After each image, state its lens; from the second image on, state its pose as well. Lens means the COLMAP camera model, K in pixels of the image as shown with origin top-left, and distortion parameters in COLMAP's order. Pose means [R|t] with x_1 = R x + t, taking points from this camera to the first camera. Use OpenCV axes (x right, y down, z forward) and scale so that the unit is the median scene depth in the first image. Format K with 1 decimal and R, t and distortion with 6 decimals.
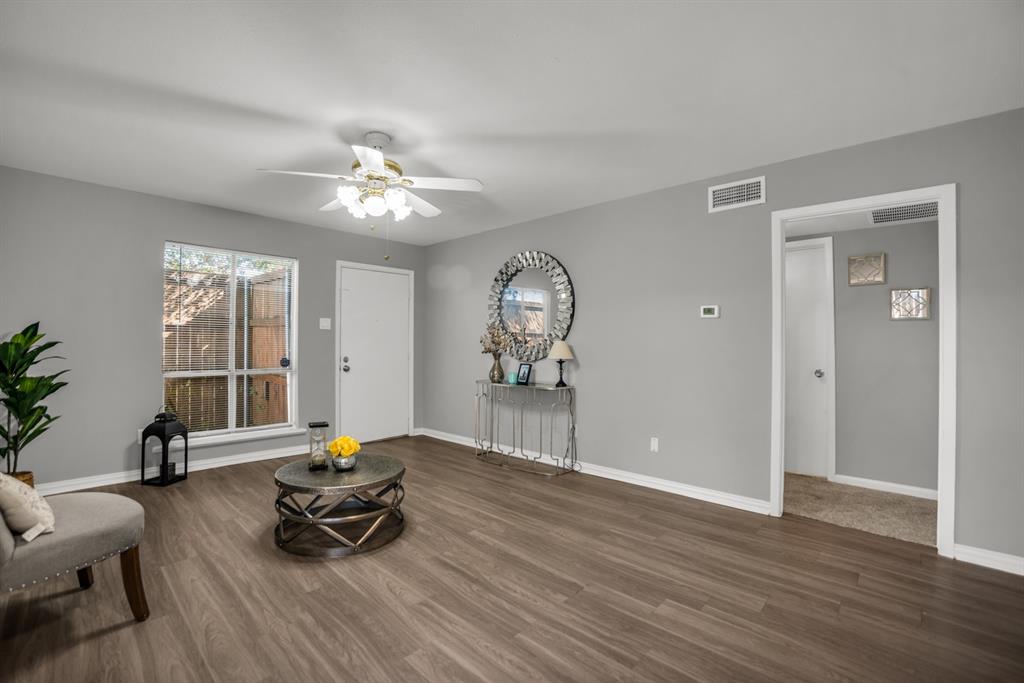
lens RADIAL K [[448.2, 0, 512.0], [0, 448.2, 341.5], [0, 0, 1]] dist [-0.094738, 0.041020]
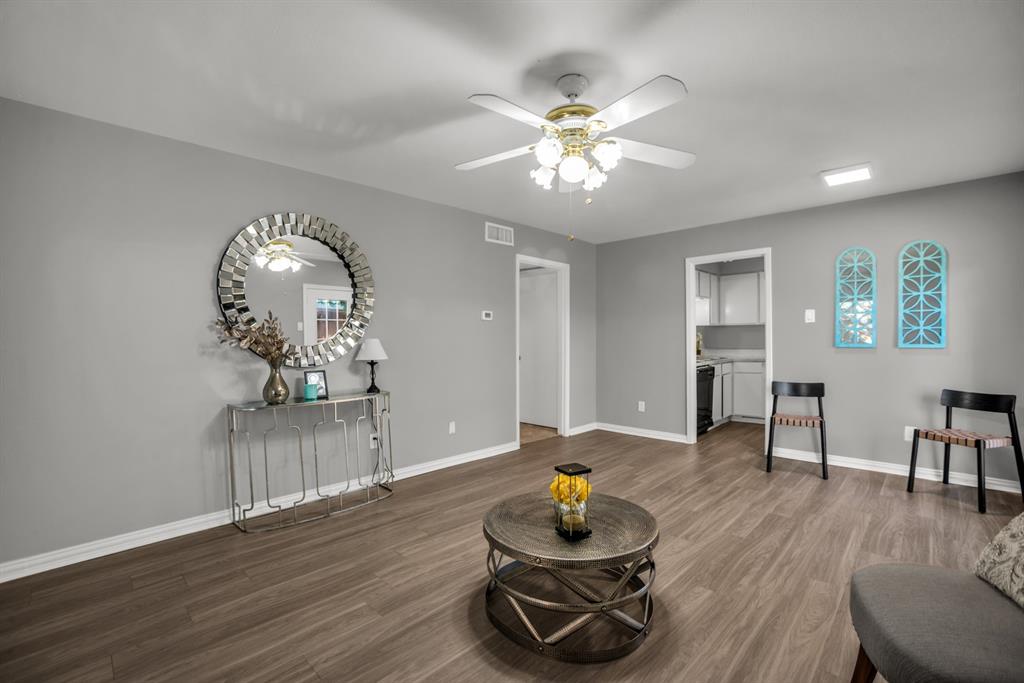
lens RADIAL K [[448.2, 0, 512.0], [0, 448.2, 341.5], [0, 0, 1]] dist [-0.094738, 0.041020]
pose [[0.033610, -0.017408, 0.999283, -0.921012], [0.009098, 0.999812, 0.017111, -0.011405], [-0.999394, 0.008517, 0.033762, 0.889466]]
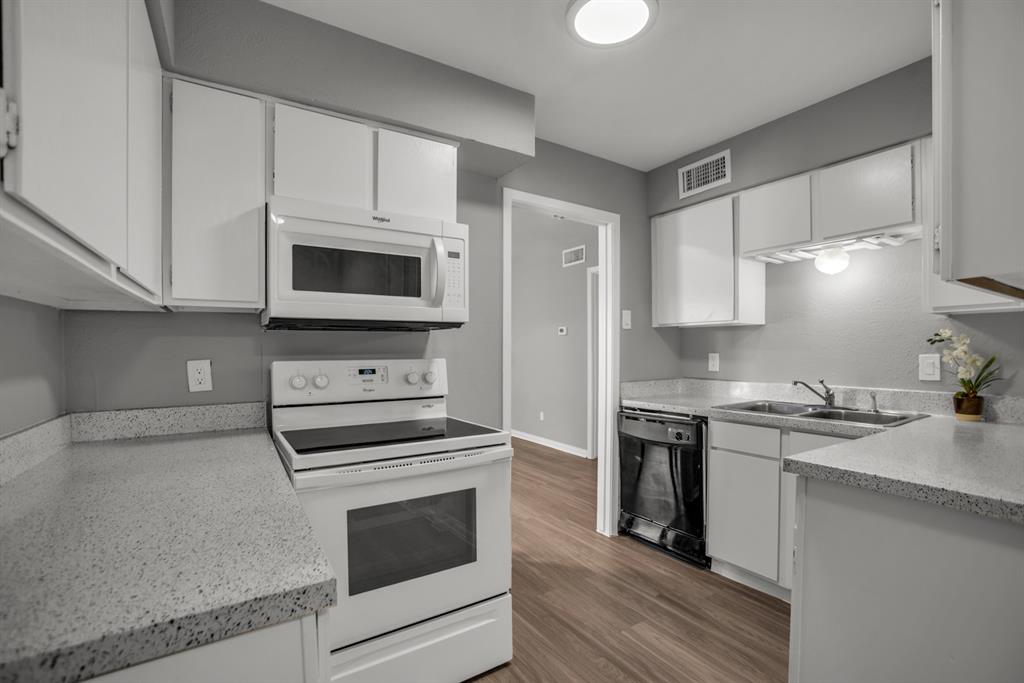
lens RADIAL K [[448.2, 0, 512.0], [0, 448.2, 341.5], [0, 0, 1]] dist [-0.094738, 0.041020]
pose [[0.966543, -0.014480, -0.256097, 0.692882], [0.009112, 0.999713, -0.022136, 0.005227], [0.256344, 0.019062, 0.966398, -0.608215]]
